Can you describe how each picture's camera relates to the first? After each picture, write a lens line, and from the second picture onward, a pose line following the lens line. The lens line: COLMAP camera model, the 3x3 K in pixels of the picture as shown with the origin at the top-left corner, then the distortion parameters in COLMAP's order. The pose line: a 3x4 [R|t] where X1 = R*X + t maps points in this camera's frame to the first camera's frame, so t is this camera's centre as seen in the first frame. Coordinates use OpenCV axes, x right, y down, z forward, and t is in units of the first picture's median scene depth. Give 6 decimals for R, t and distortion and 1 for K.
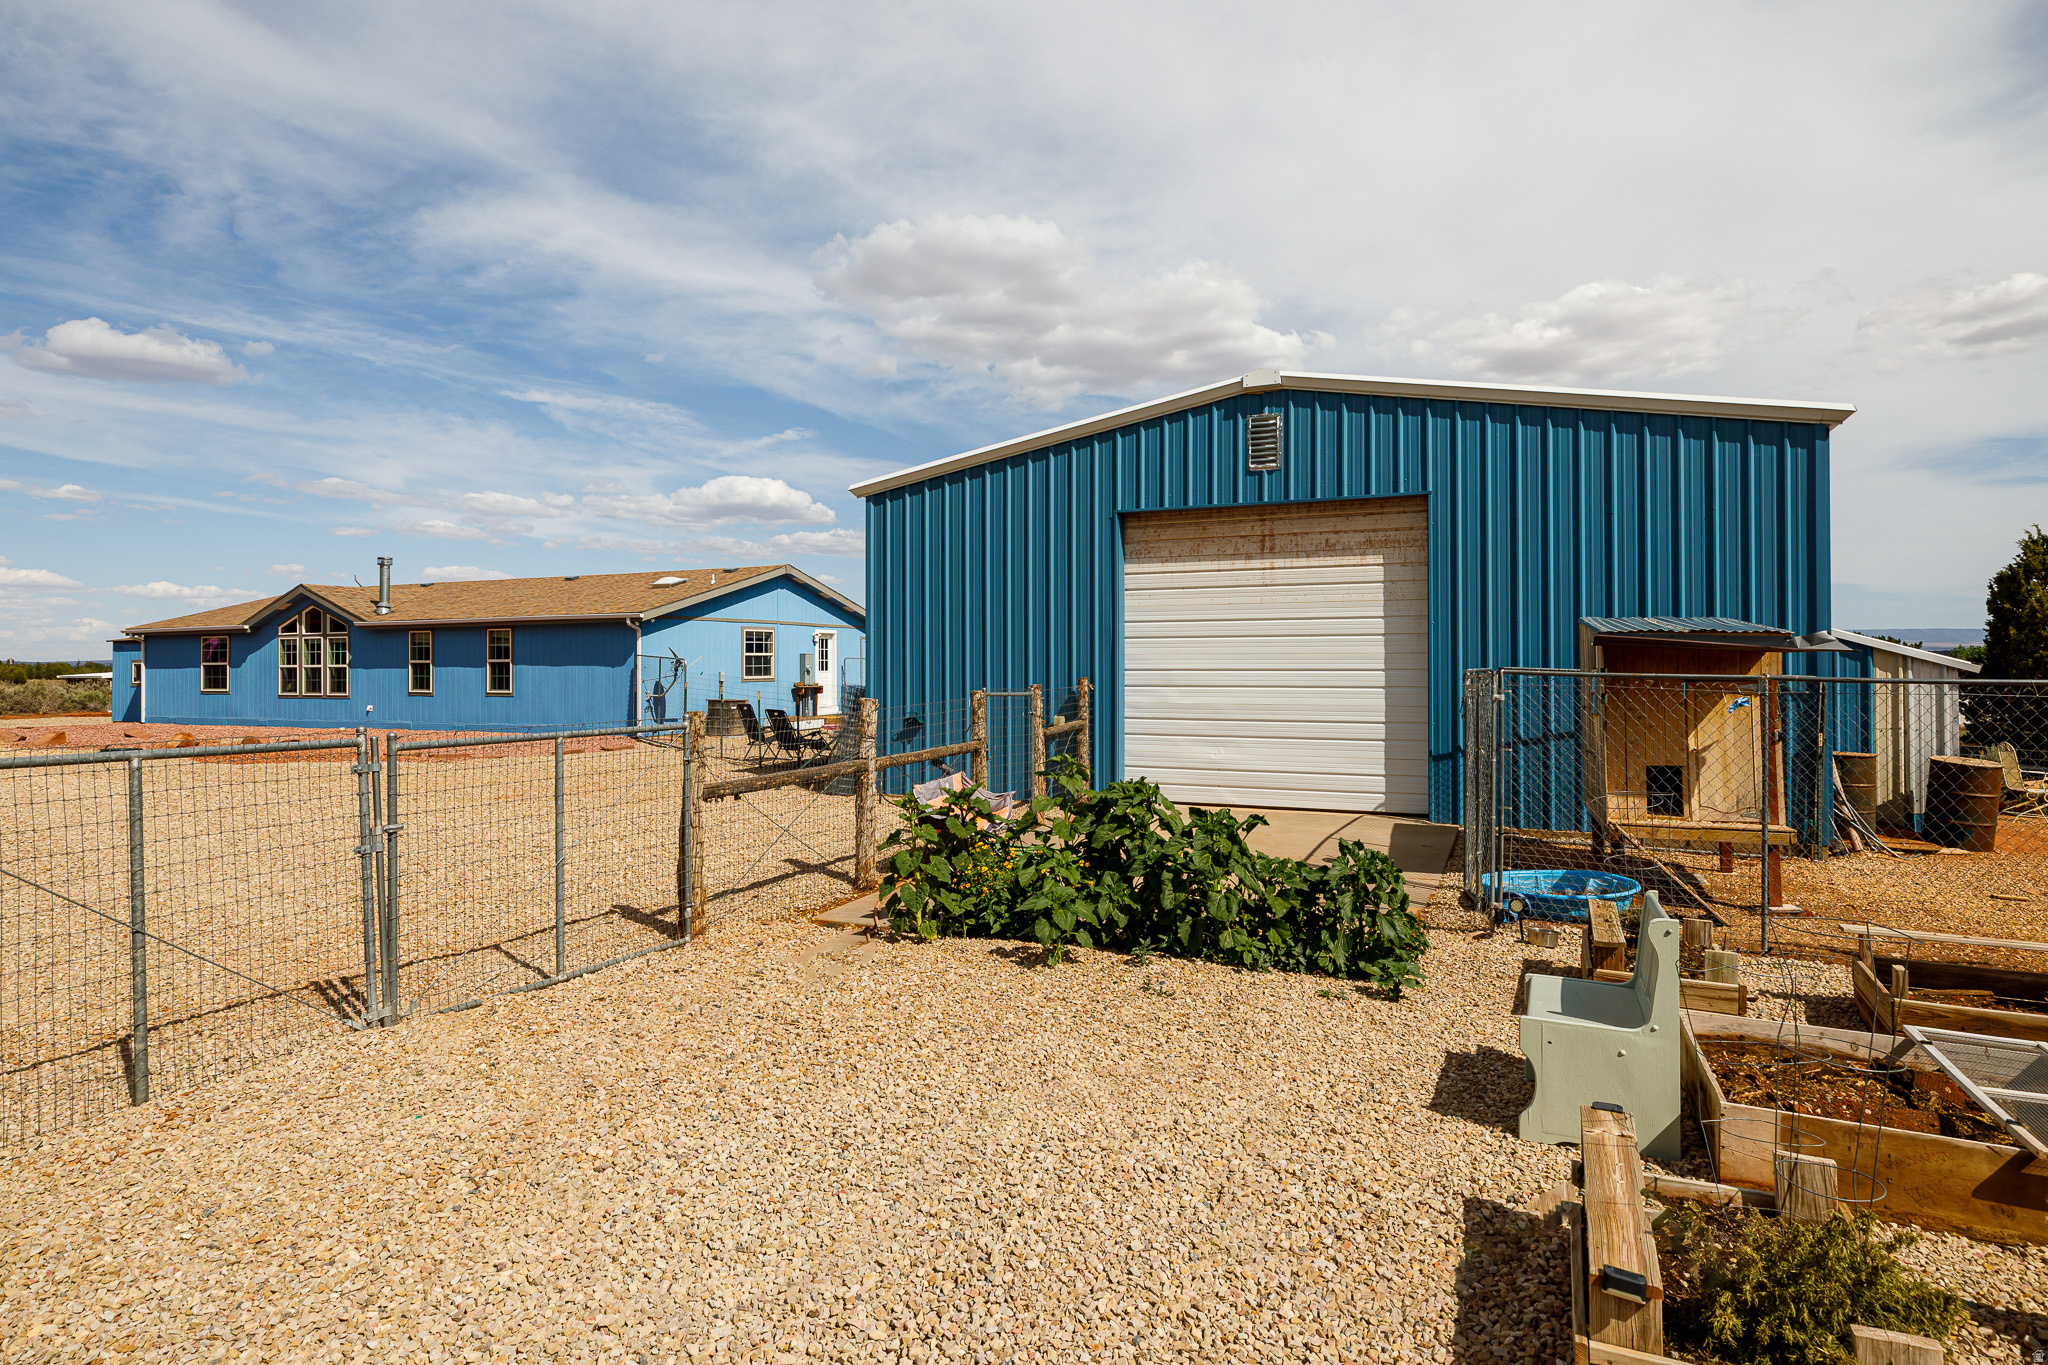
lens RADIAL K [[1113.4, 0, 1027.3], [0, 1113.4, 672.4], [0, 0, 1]] dist [-0.022327, 0.001028]
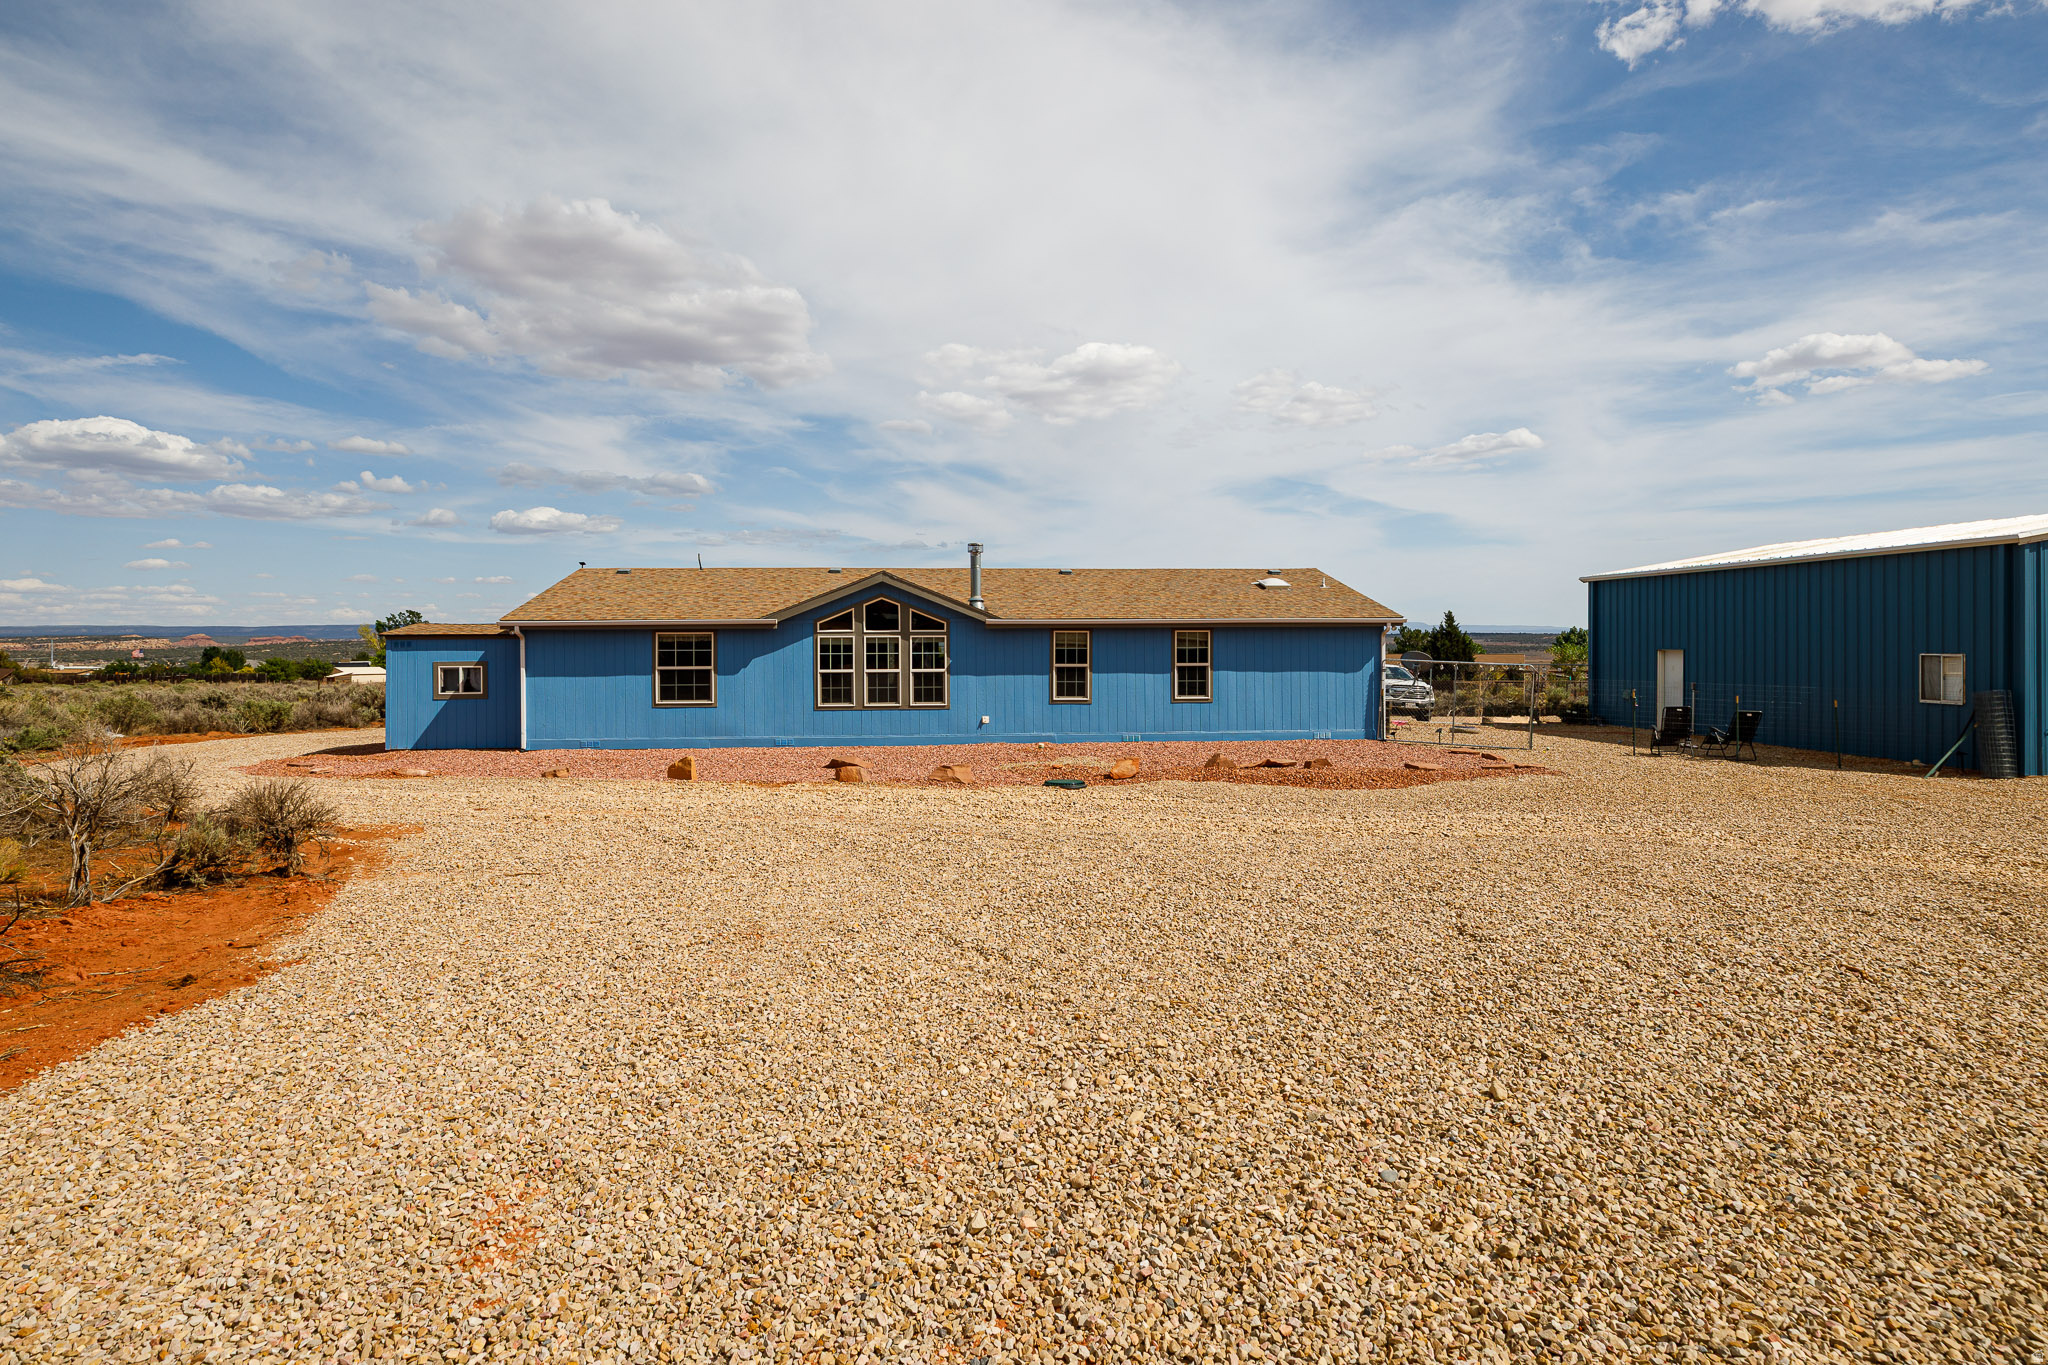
lens RADIAL K [[1048.2, 0, 1016.3], [0, 1048.2, 687.3], [0, 0, 1]] dist [0.021845, 0.000633]
pose [[0.878502, -0.016856, 0.477441, -0.925085], [0.000551, 0.999412, 0.034271, -0.020167], [-0.477738, -0.029845, 0.877995, 0.258580]]
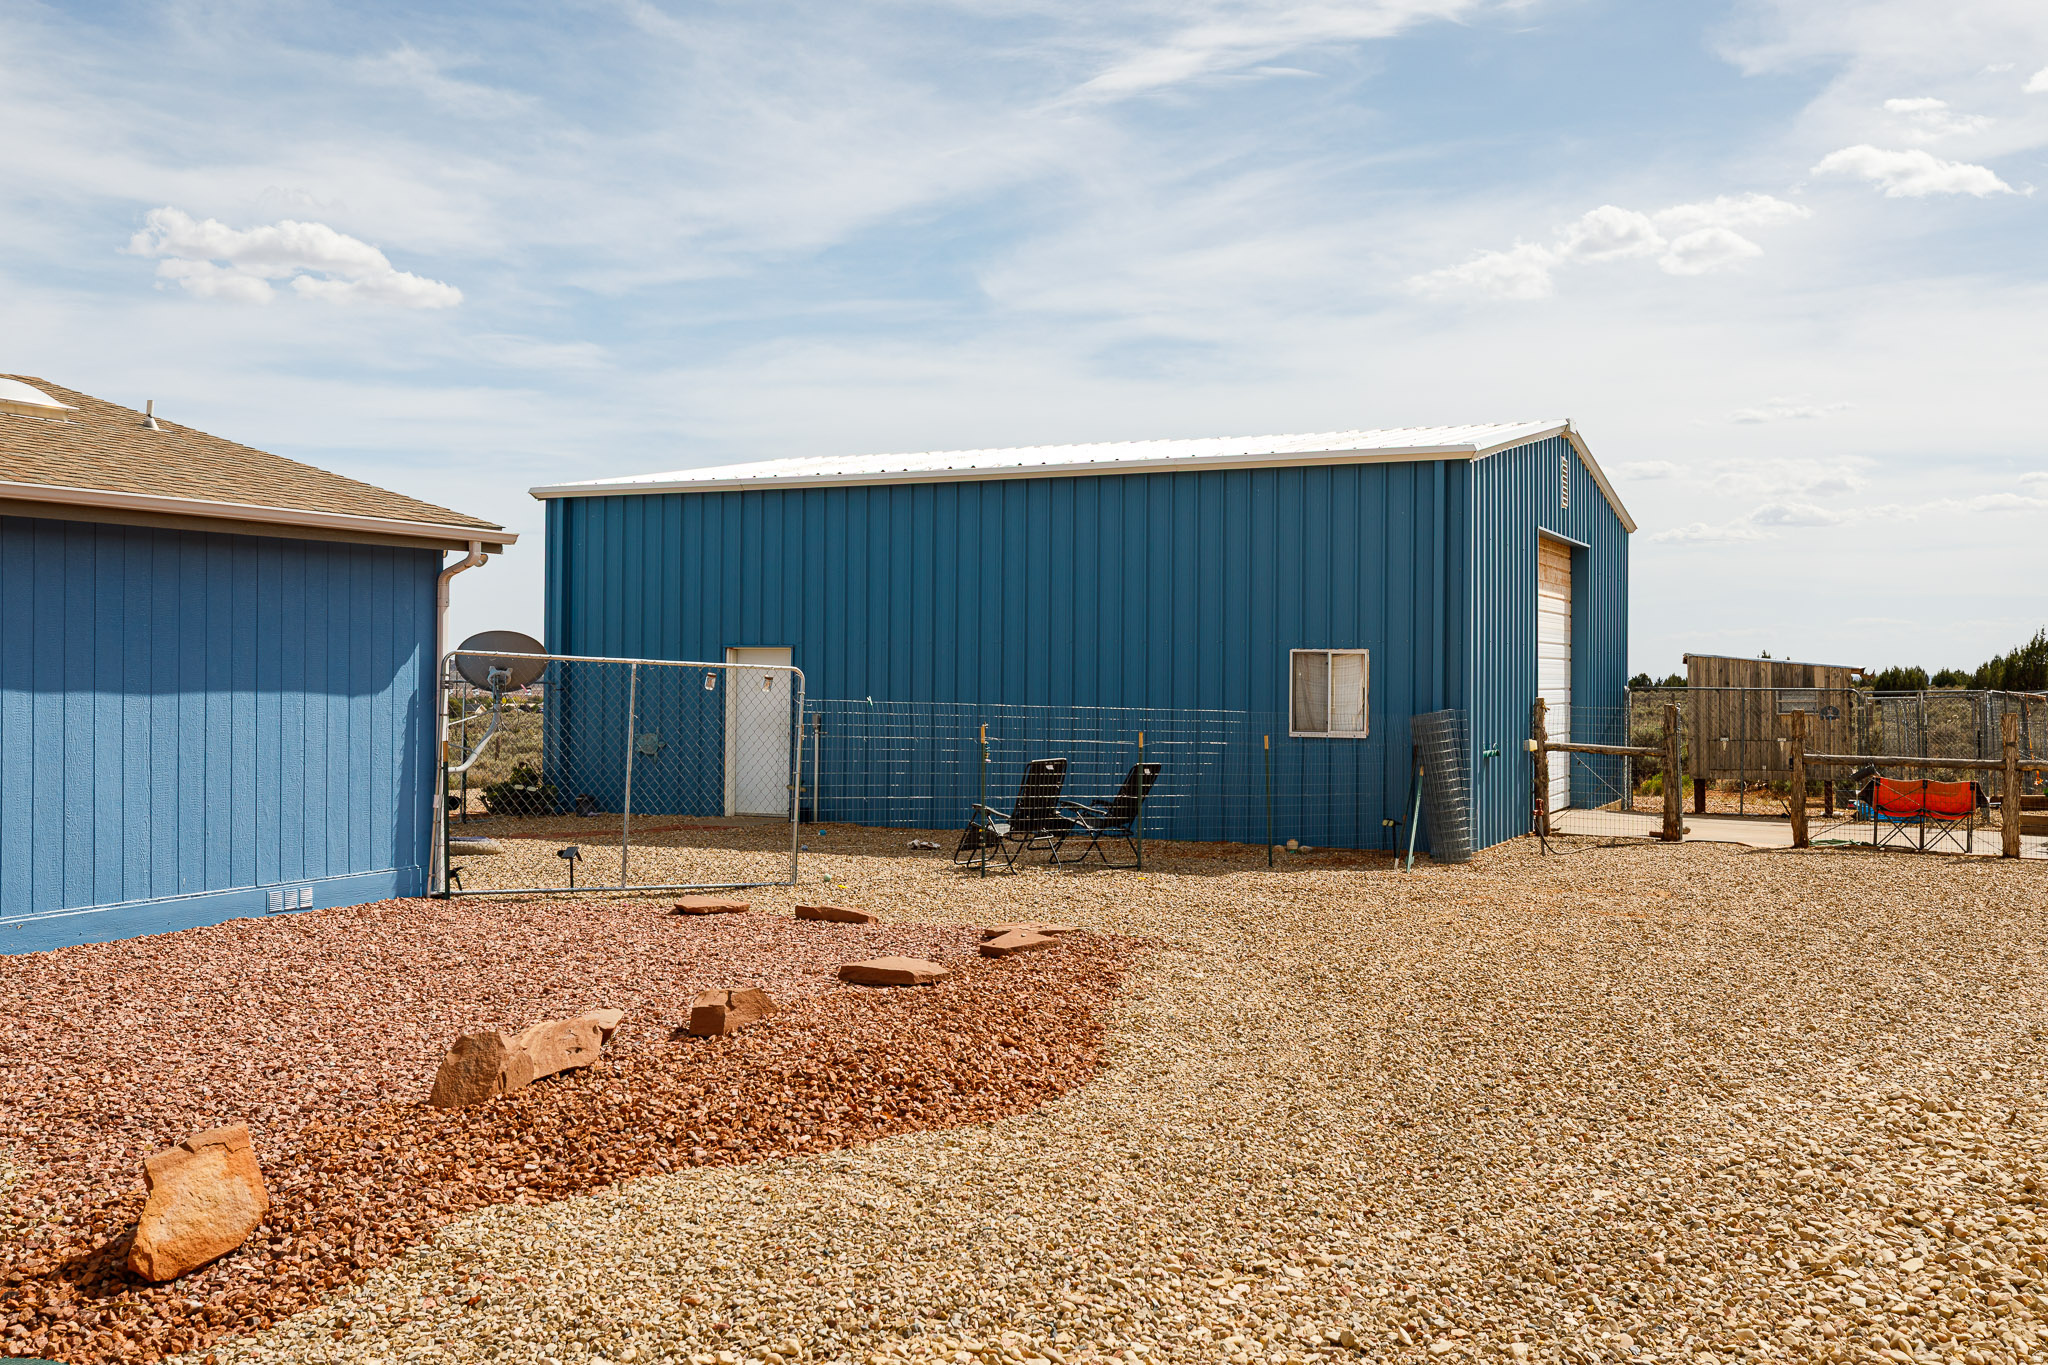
lens RADIAL K [[1822.6, 0, 1018.6], [0, 1822.6, 675.7], [0, 0, 1]] dist [-0.016014, -0.006794]
pose [[0.033246, 0.000346, 0.999447, -0.756708], [-0.005327, 0.999986, -0.000169, -0.008880], [-0.999433, -0.005318, 0.033247, 0.667652]]
